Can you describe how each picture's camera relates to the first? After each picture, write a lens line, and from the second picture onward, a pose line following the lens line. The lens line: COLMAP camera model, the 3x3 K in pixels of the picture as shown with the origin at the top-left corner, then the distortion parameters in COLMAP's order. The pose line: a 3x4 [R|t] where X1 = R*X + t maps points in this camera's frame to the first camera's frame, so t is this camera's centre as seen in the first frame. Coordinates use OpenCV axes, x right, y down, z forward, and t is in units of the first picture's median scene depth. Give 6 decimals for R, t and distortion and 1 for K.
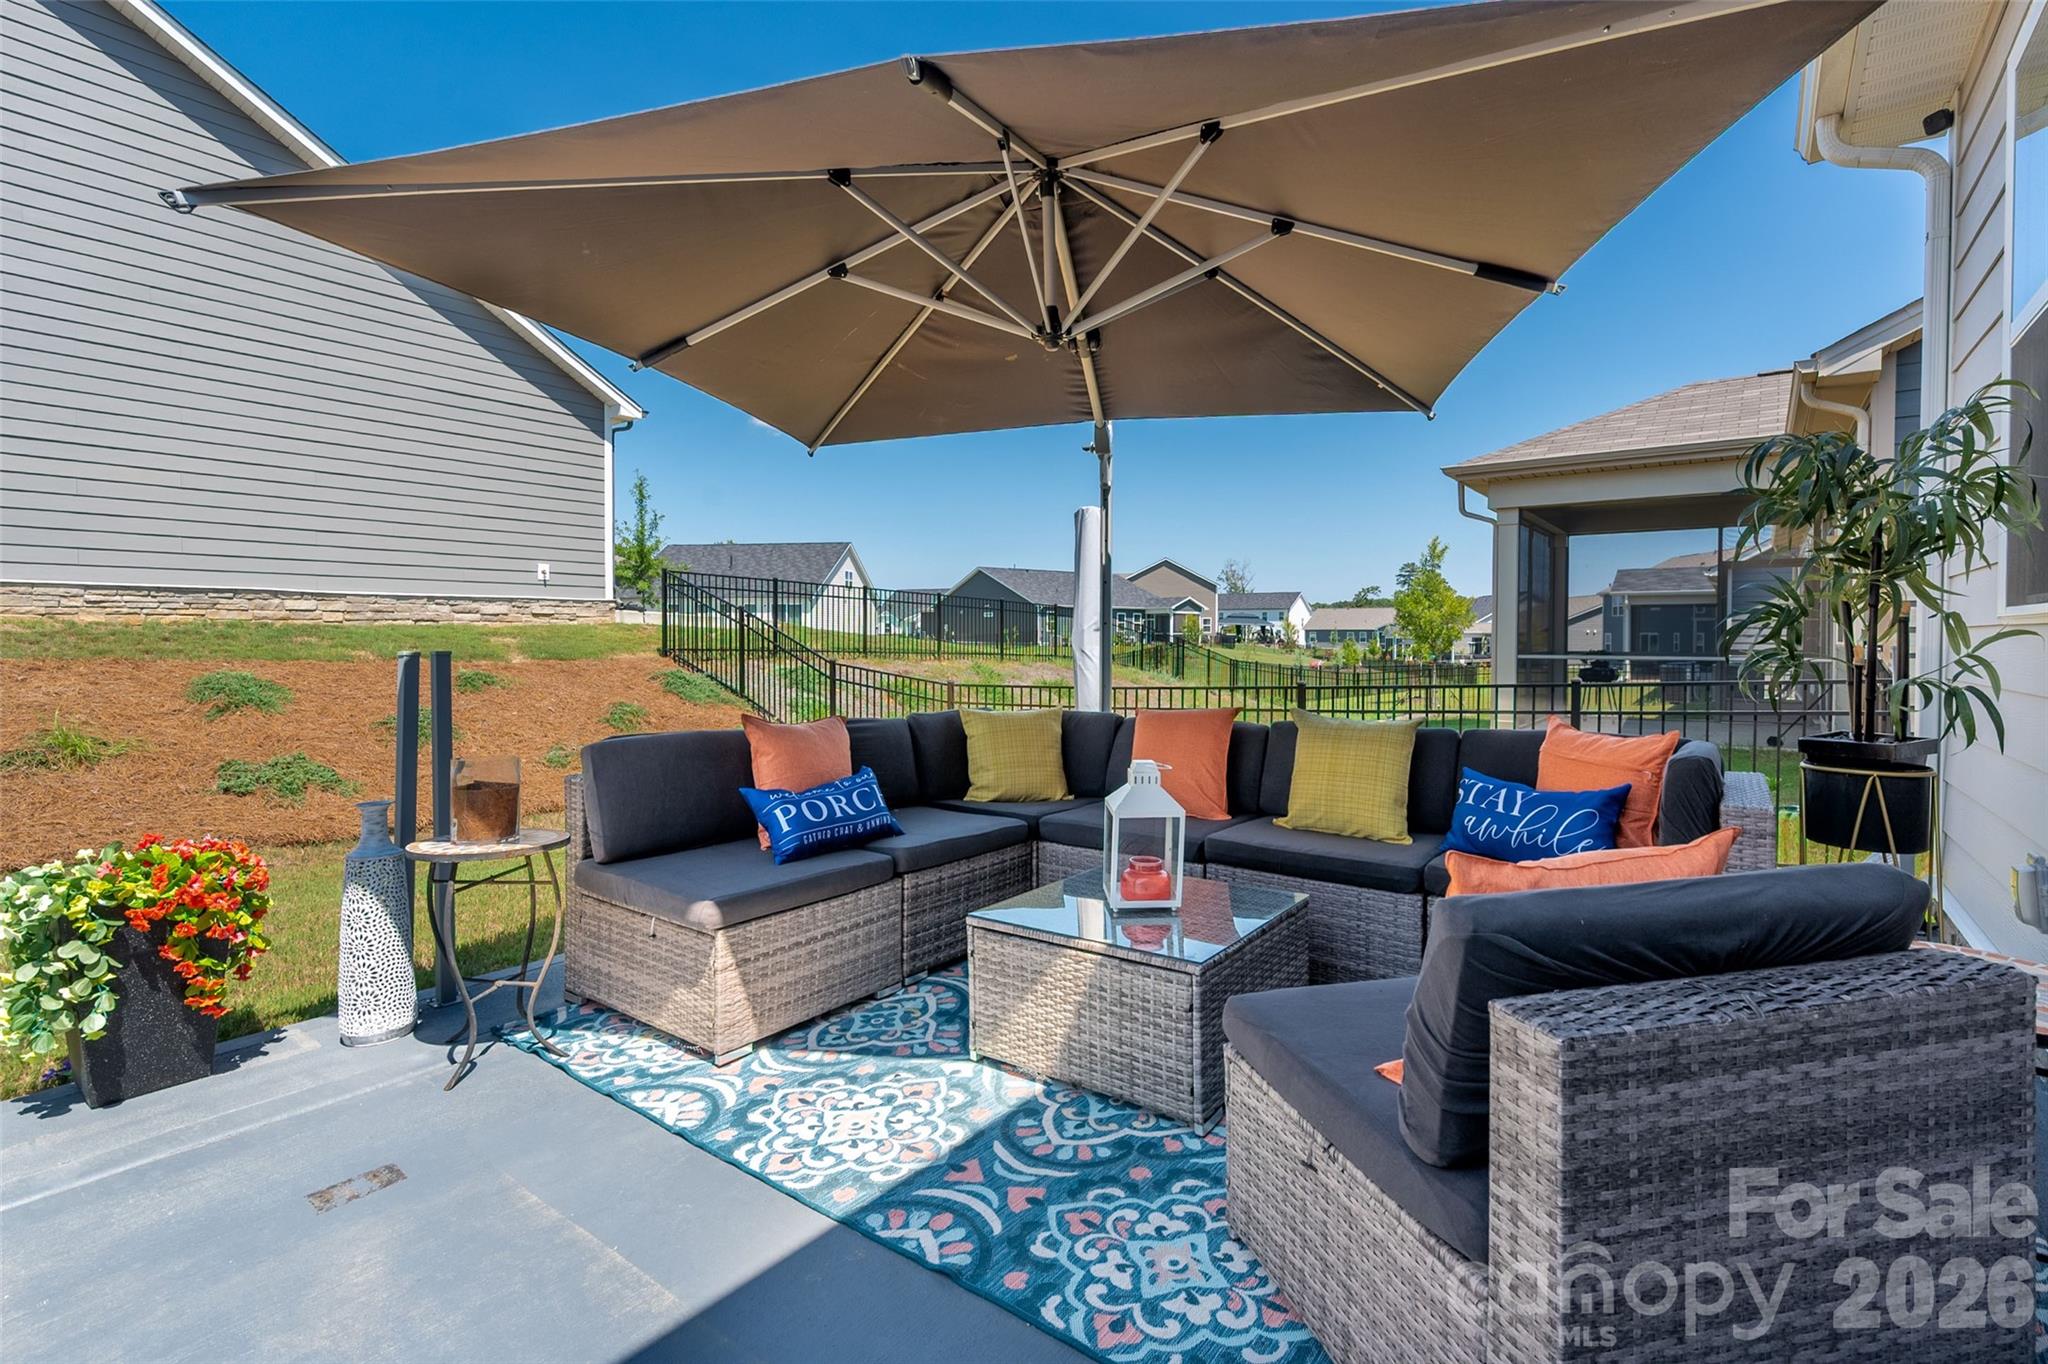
lens RADIAL K [[932.0, 0, 1048.5], [0, 932.0, 656.0], [0, 0, 1]] dist [-0.001138, -0.000162]
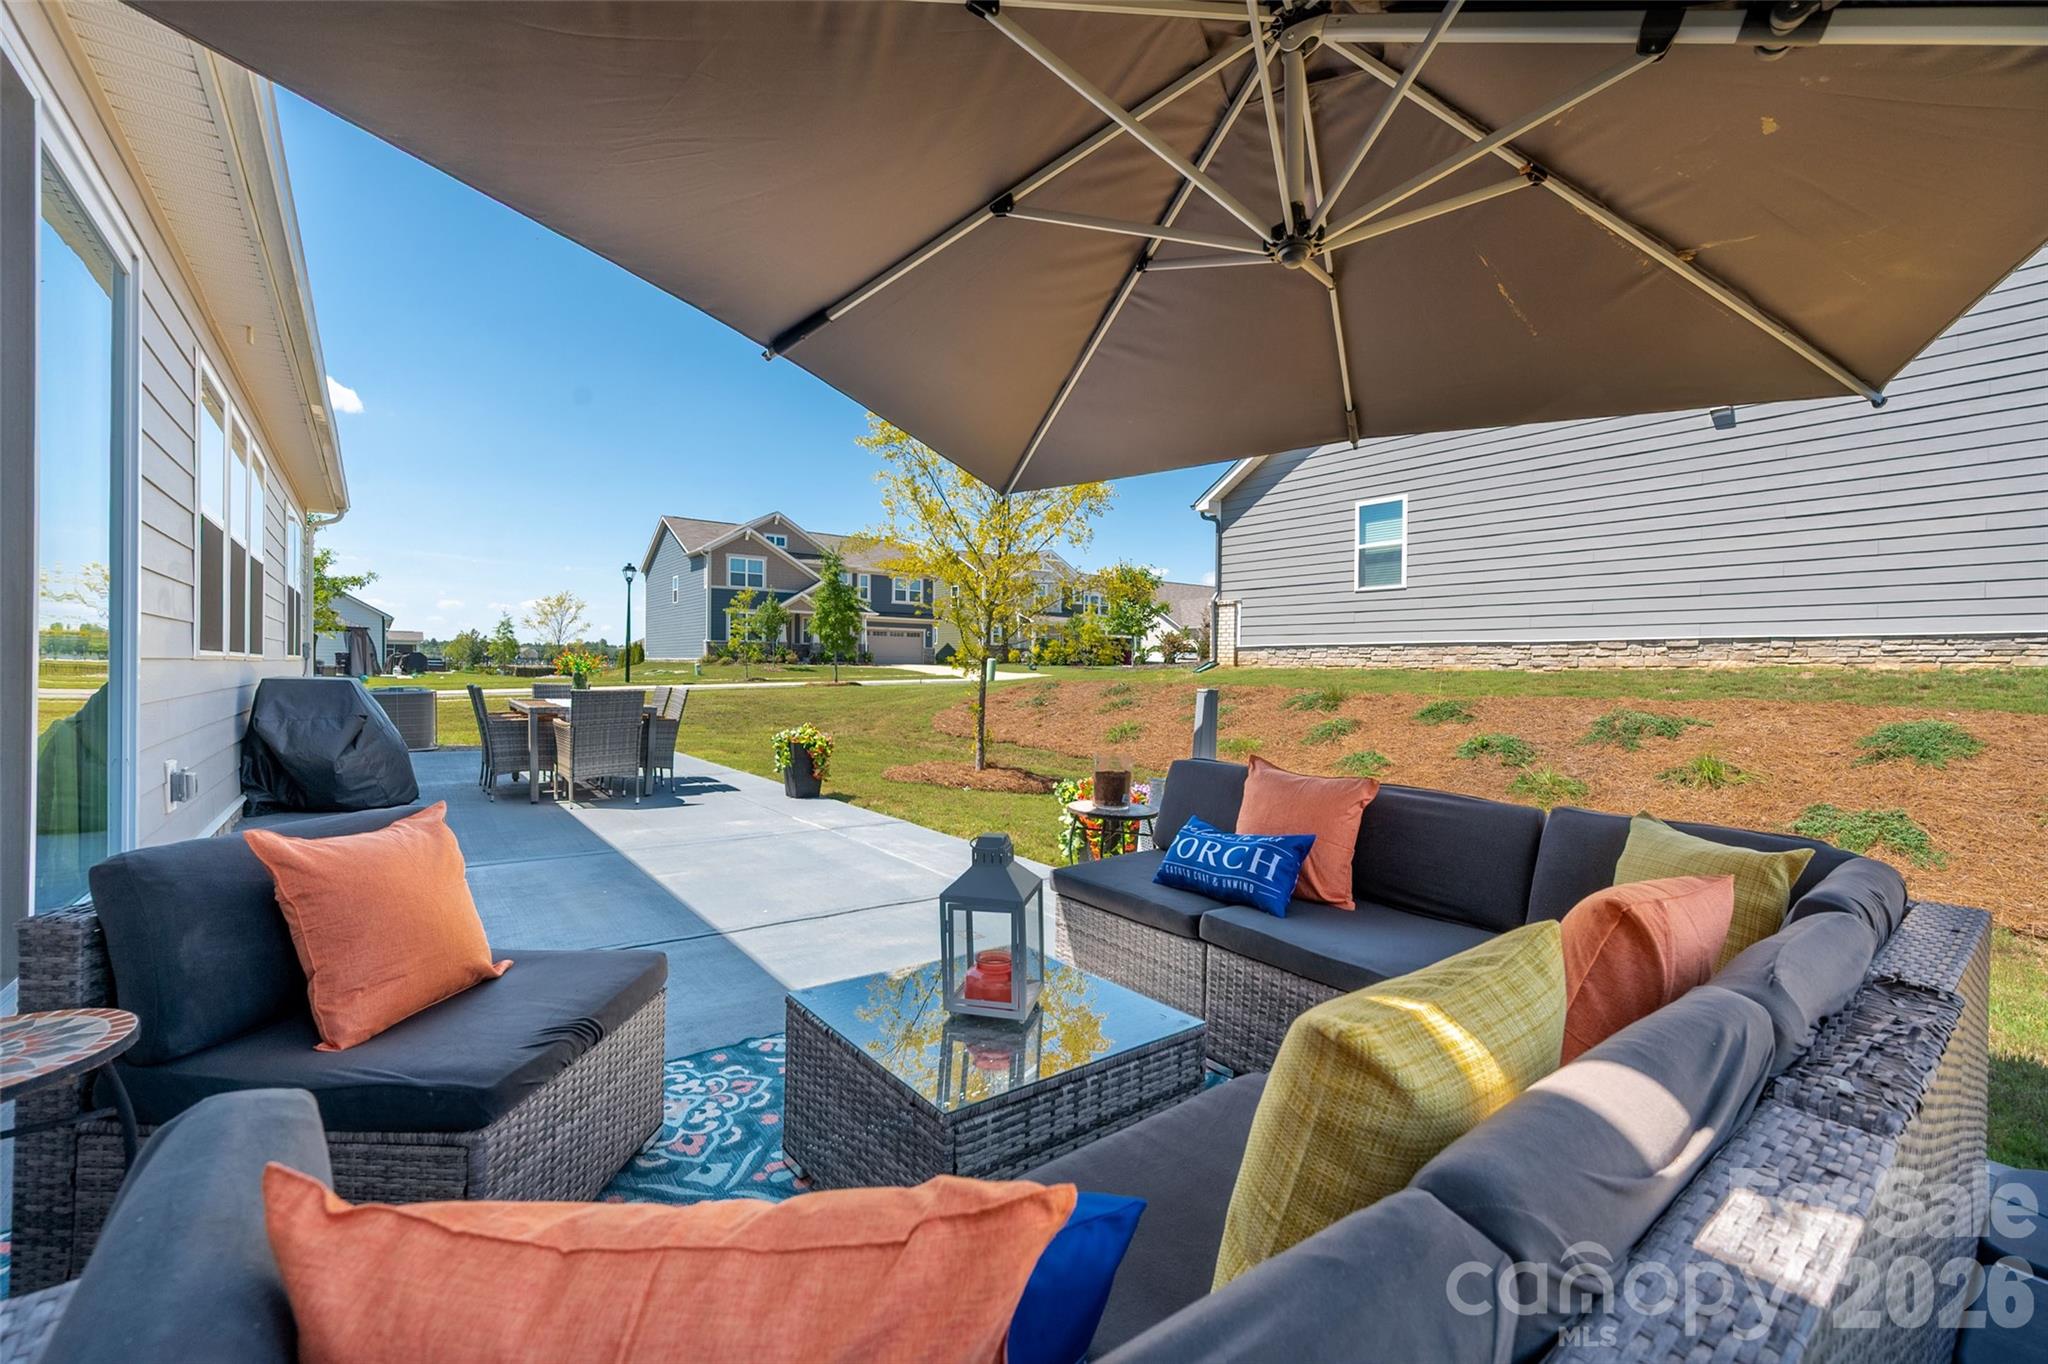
lens RADIAL K [[865.5, 0, 1024.0], [0, 865.5, 682.0], [0, 0, 1]] dist [0.000046, 0.000004]
pose [[-0.286071, 0.010286, -0.958153, 0.920329], [-0.033156, 0.999237, 0.020626, -0.042761], [0.957635, 0.037669, -0.285512, 1.378859]]
